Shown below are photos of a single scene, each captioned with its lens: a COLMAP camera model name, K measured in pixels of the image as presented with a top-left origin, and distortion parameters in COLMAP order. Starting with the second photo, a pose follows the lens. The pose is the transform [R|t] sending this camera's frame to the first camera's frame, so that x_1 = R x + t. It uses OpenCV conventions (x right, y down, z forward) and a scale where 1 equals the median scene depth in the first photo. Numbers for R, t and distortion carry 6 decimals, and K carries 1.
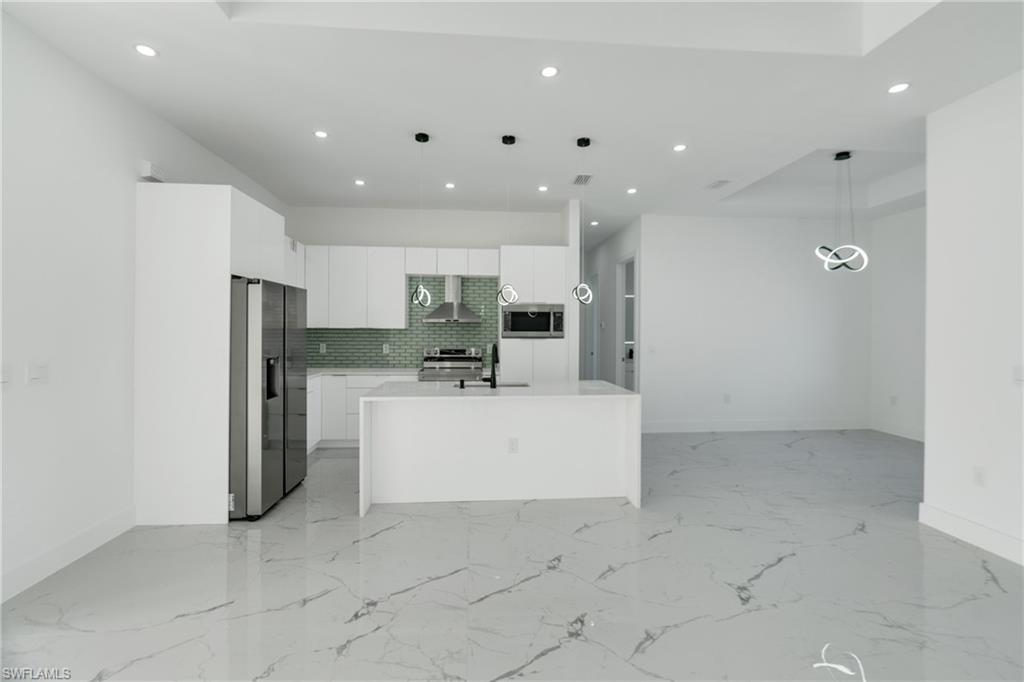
lens RADIAL K [[456.0, 0, 505.4], [0, 456.0, 342.6], [0, 0, 1]] dist [-0.010027, 0.001830]
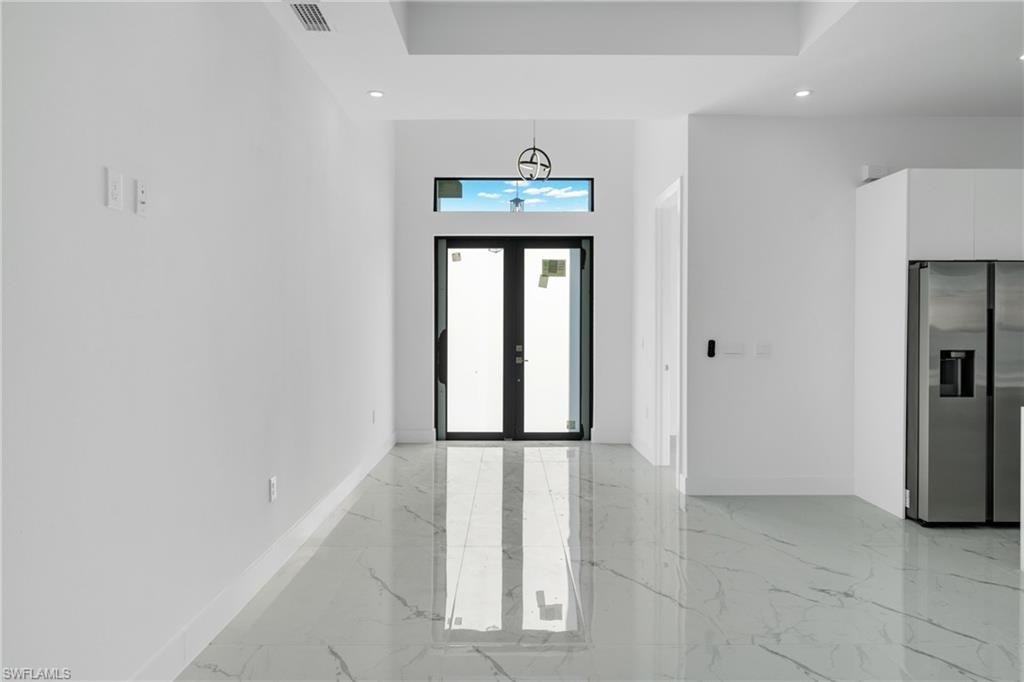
lens RADIAL K [[638.4, 0, 510.6], [0, 638.4, 335.3], [0, 0, 1]] dist [0.000847, 0.000591]
pose [[-0.074947, 0.007160, -0.997162, 0.805856], [-0.024164, 0.999668, 0.008994, 0.016823], [0.996895, 0.024769, -0.074750, 0.264134]]
